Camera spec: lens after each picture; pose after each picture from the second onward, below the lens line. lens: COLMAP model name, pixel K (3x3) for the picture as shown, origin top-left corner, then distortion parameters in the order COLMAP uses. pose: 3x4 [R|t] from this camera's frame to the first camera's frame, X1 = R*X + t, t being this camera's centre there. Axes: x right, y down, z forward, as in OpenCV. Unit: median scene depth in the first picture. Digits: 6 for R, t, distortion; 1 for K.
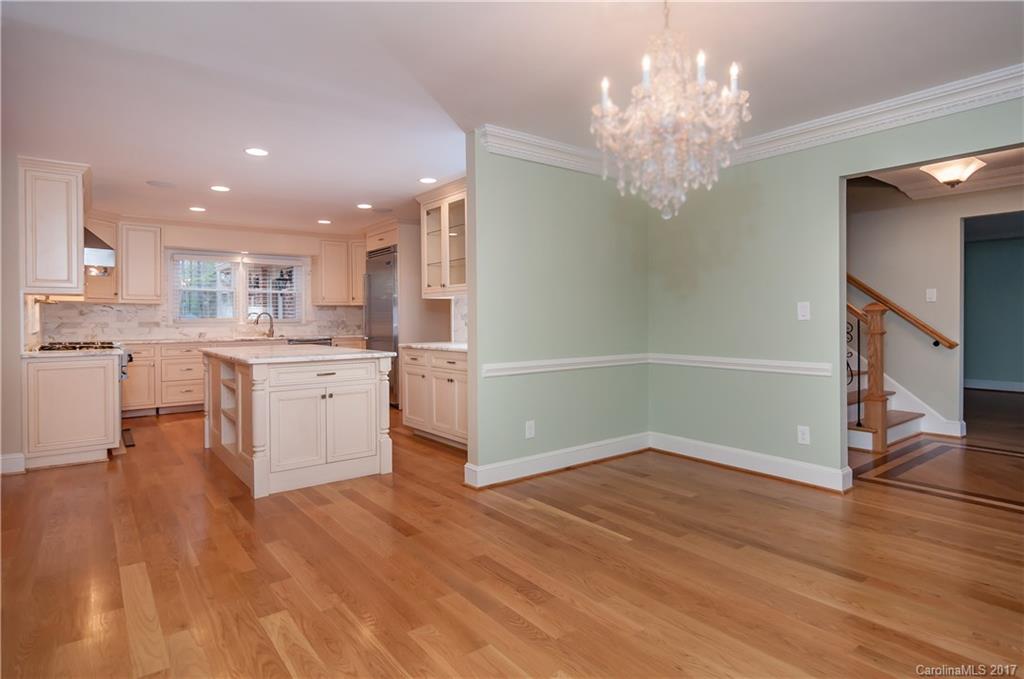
lens RADIAL K [[554.2, 0, 512.0], [0, 554.2, 322.4], [0, 0, 1]] dist [0.000526, 0.000134]
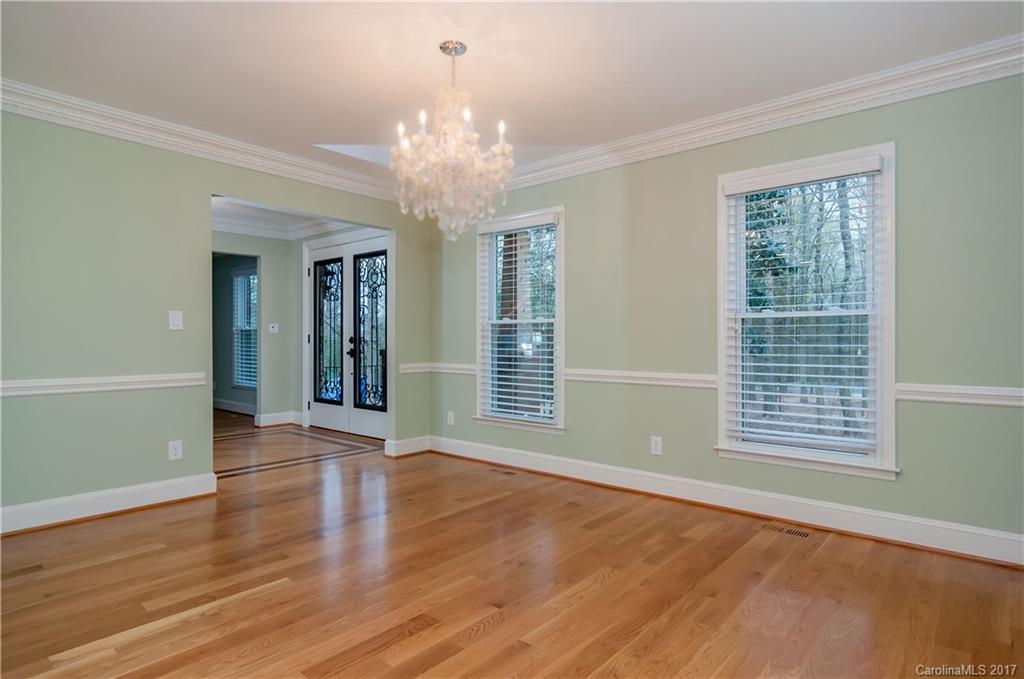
lens RADIAL K [[560.0, 0, 508.2], [0, 560.0, 335.8], [0, 0, 1]] dist [-0.001524, 0.000125]
pose [[-0.195405, 0.006780, 0.980699, -0.704226], [0.010498, 0.999933, -0.004822, 0.022995], [-0.980666, 0.009353, -0.195463, 0.825216]]
